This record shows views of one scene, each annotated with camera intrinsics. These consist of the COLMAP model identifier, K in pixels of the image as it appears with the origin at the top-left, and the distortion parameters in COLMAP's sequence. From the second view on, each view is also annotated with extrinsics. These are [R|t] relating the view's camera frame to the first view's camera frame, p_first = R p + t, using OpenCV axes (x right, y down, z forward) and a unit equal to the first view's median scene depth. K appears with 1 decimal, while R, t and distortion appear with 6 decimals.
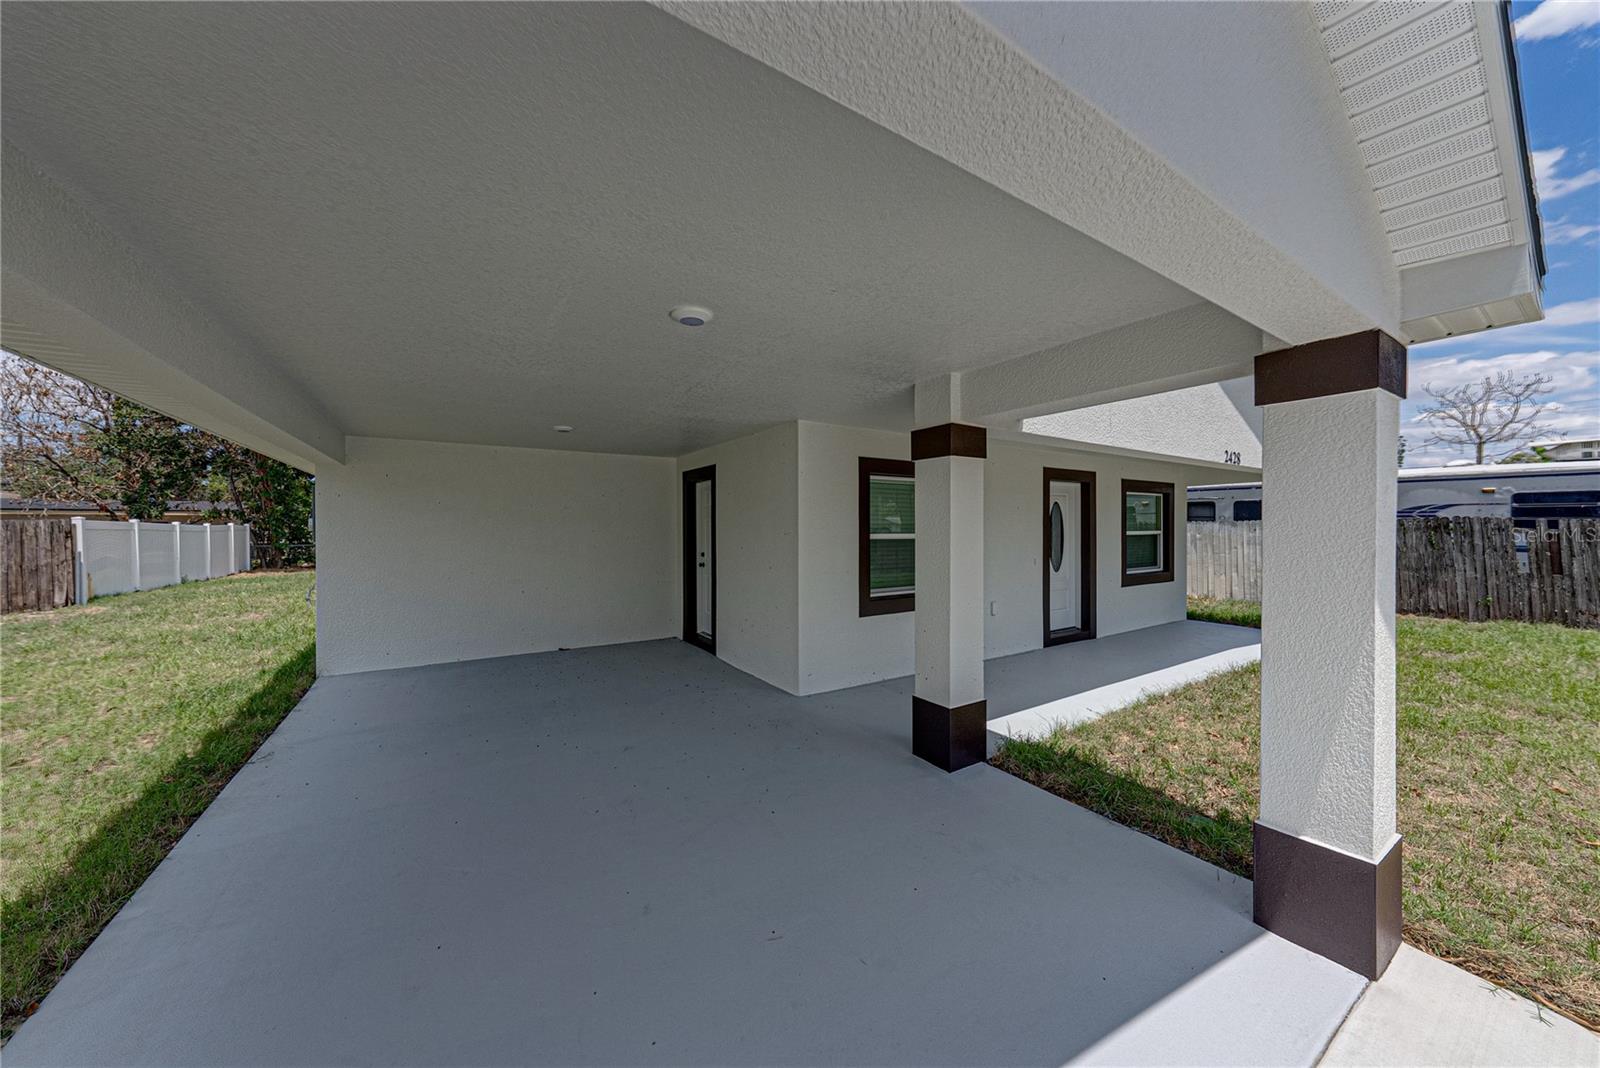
lens RADIAL K [[569.5, 0, 801.4], [0, 569.5, 528.0], [0, 0, 1]] dist [-0.000638, -0.000022]
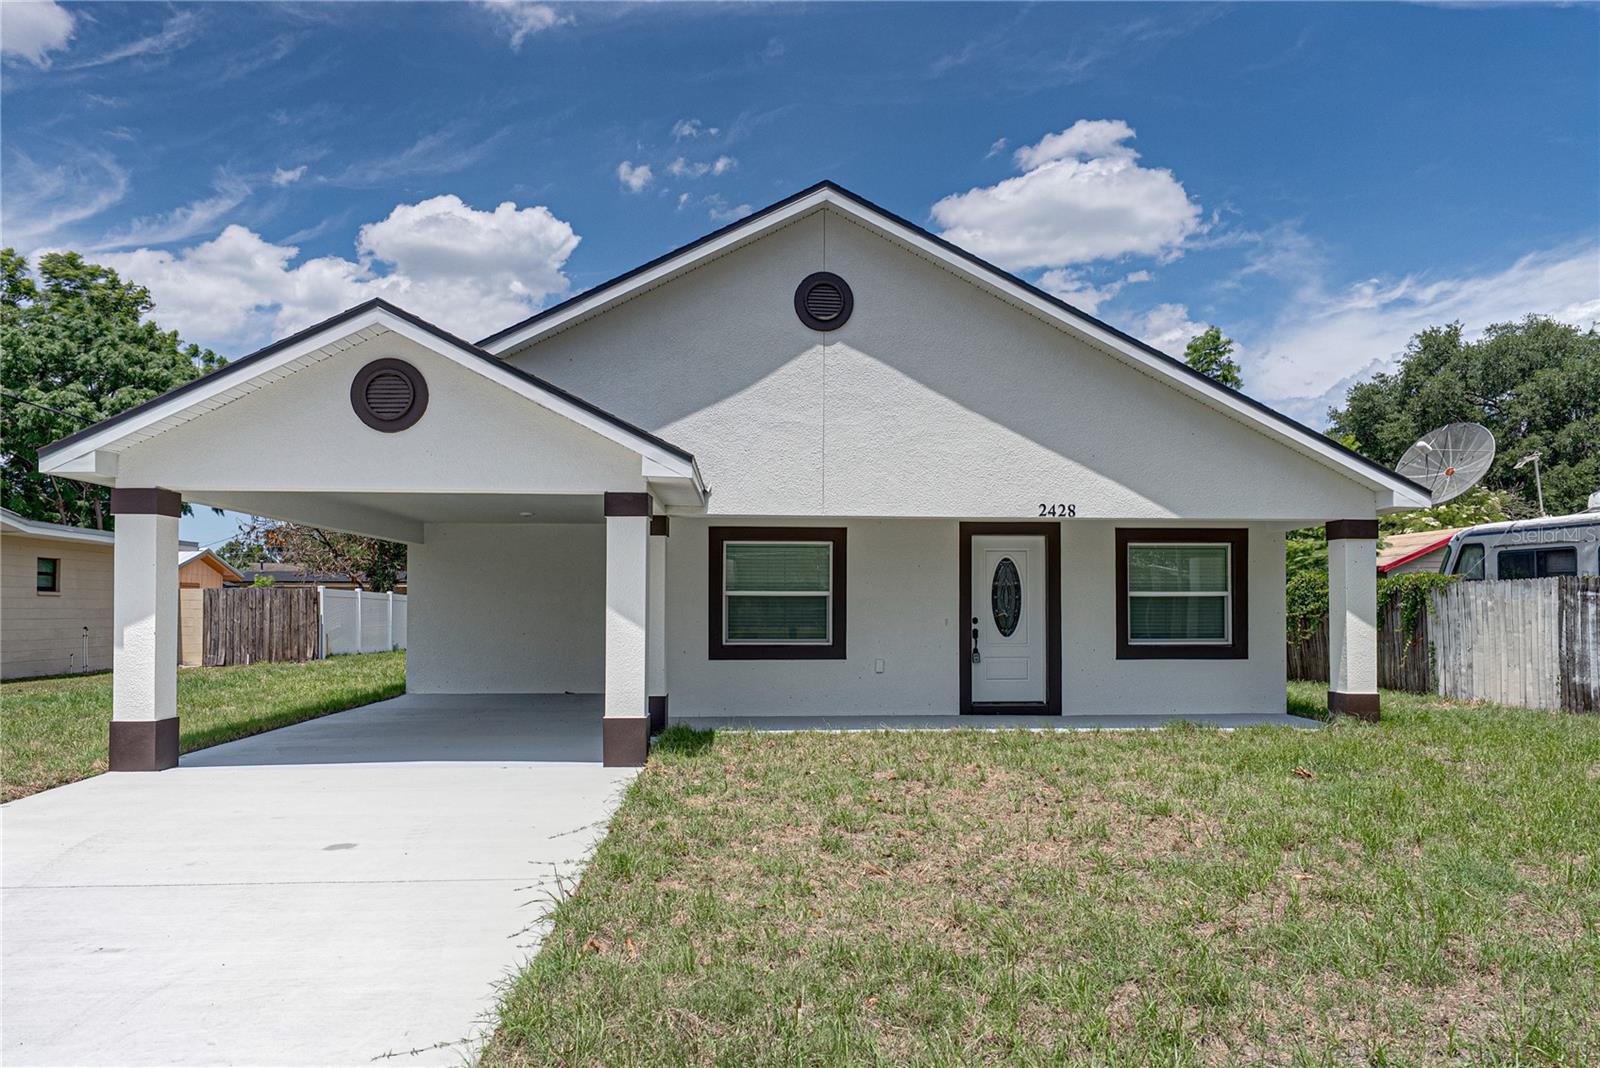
lens RADIAL K [[1030.4, 0, 803.7], [0, 1030.4, 596.6], [0, 0, 1]] dist [0.005386, -0.001128]
pose [[0.864065, -0.000824, -0.503380, 0.881183], [-0.003378, 0.999967, -0.007435, 0.024564], [0.503369, 0.008124, 0.864033, -0.498662]]
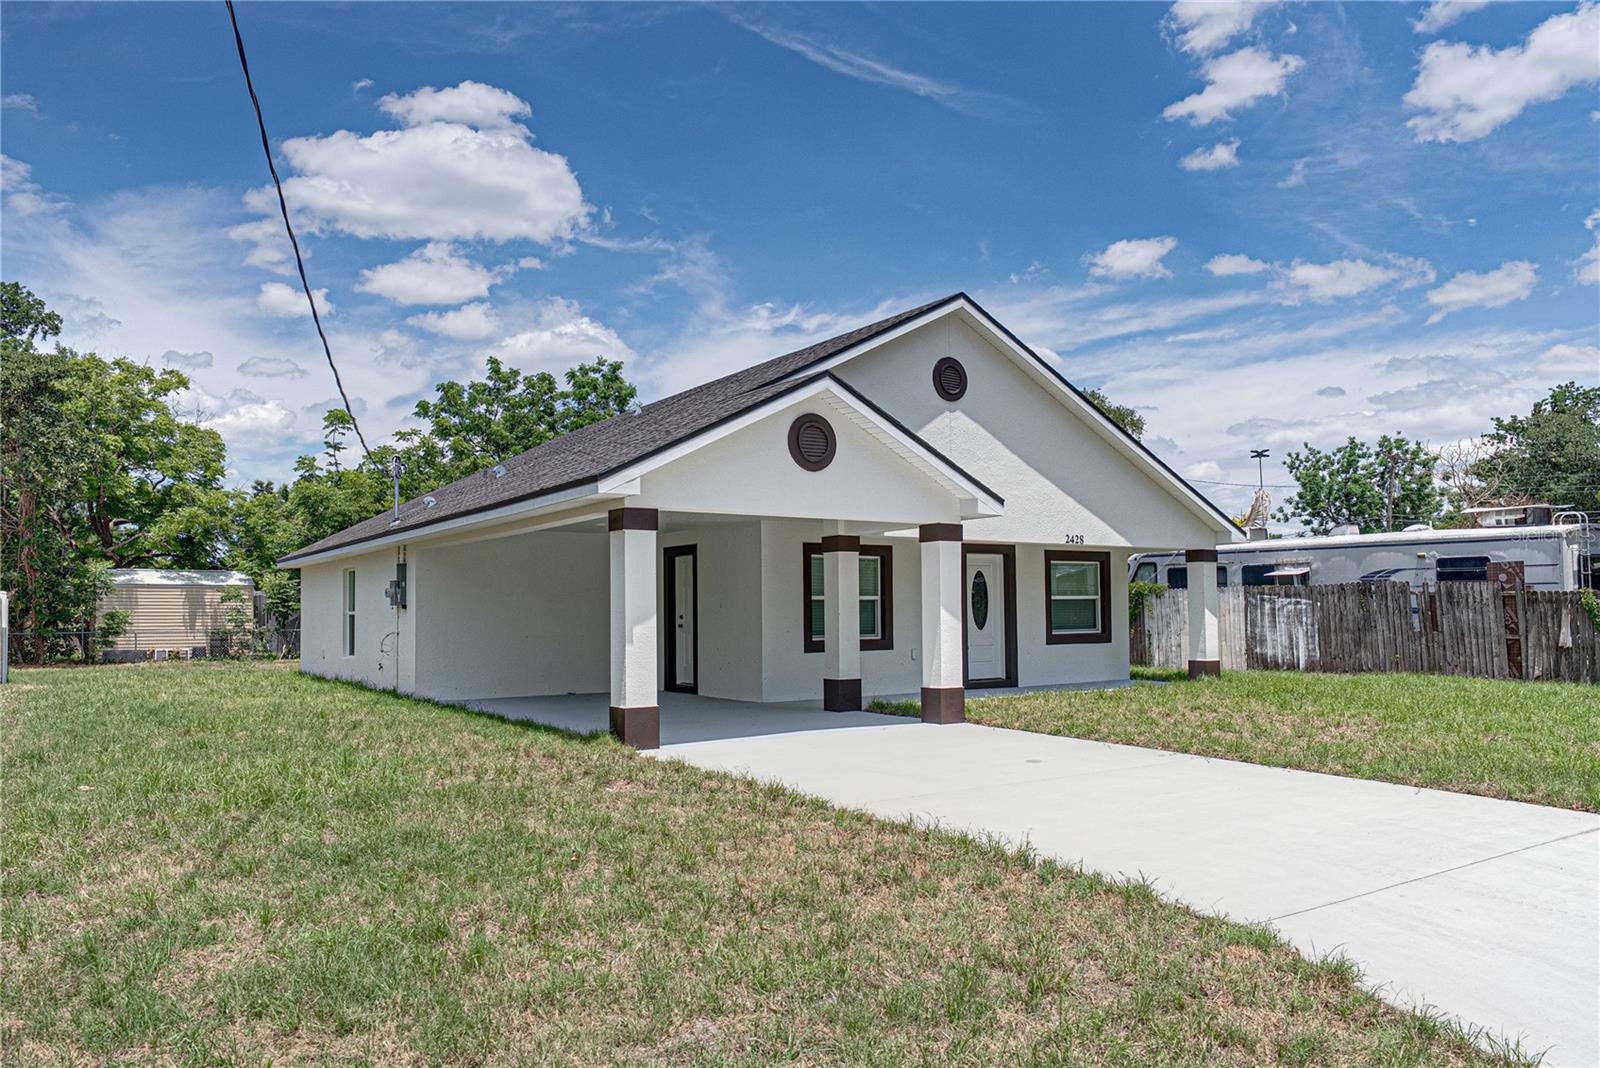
lens RADIAL K [[1140.7, 0, 798.7], [0, 1140.7, 569.1], [0, 0, 1]] dist [0.001548, -0.004041]
pose [[0.999759, -0.006959, 0.020812, 0.017871], [0.007750, 0.999240, -0.038198, 0.034249], [-0.020530, 0.038350, 0.999053, -1.221643]]
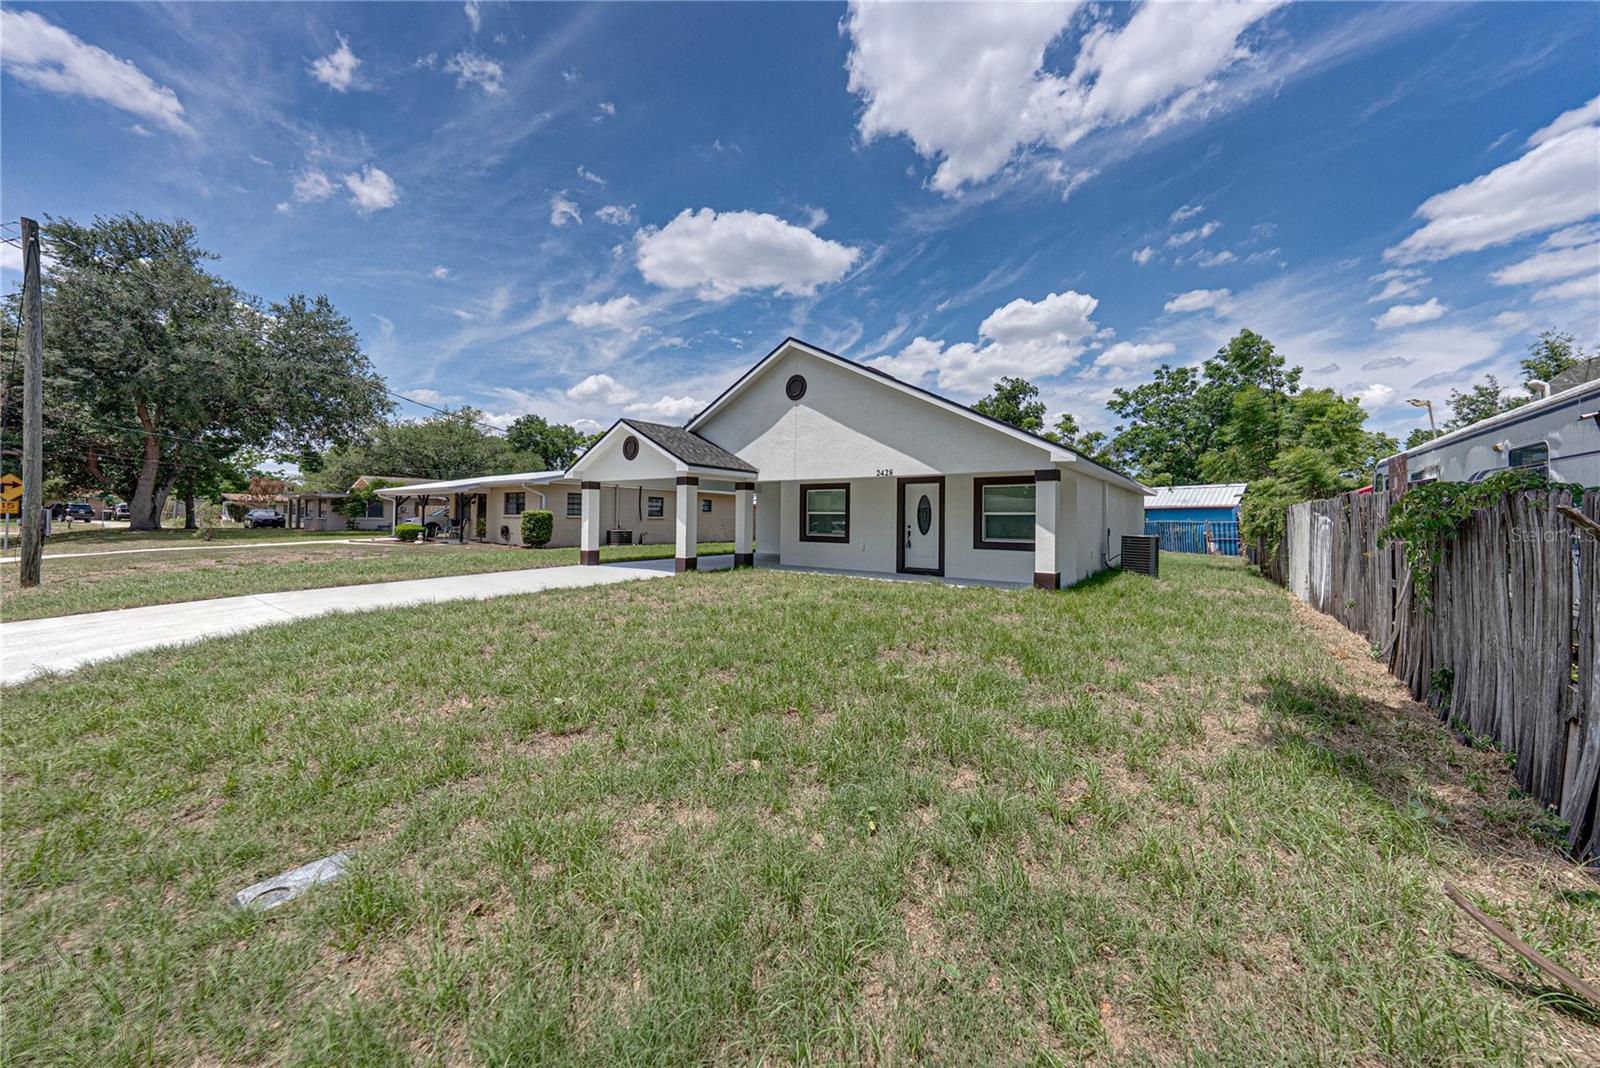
lens RADIAL K [[557.8, 0, 802.1], [0, 557.8, 515.8], [0, 0, 1]] dist [-0.001339, -0.000036]
pose [[0.337677, 0.001250, -0.941261, 1.730458], [-0.012132, 0.999922, -0.003025, 0.024061], [0.941184, 0.012441, 0.337666, 0.058518]]
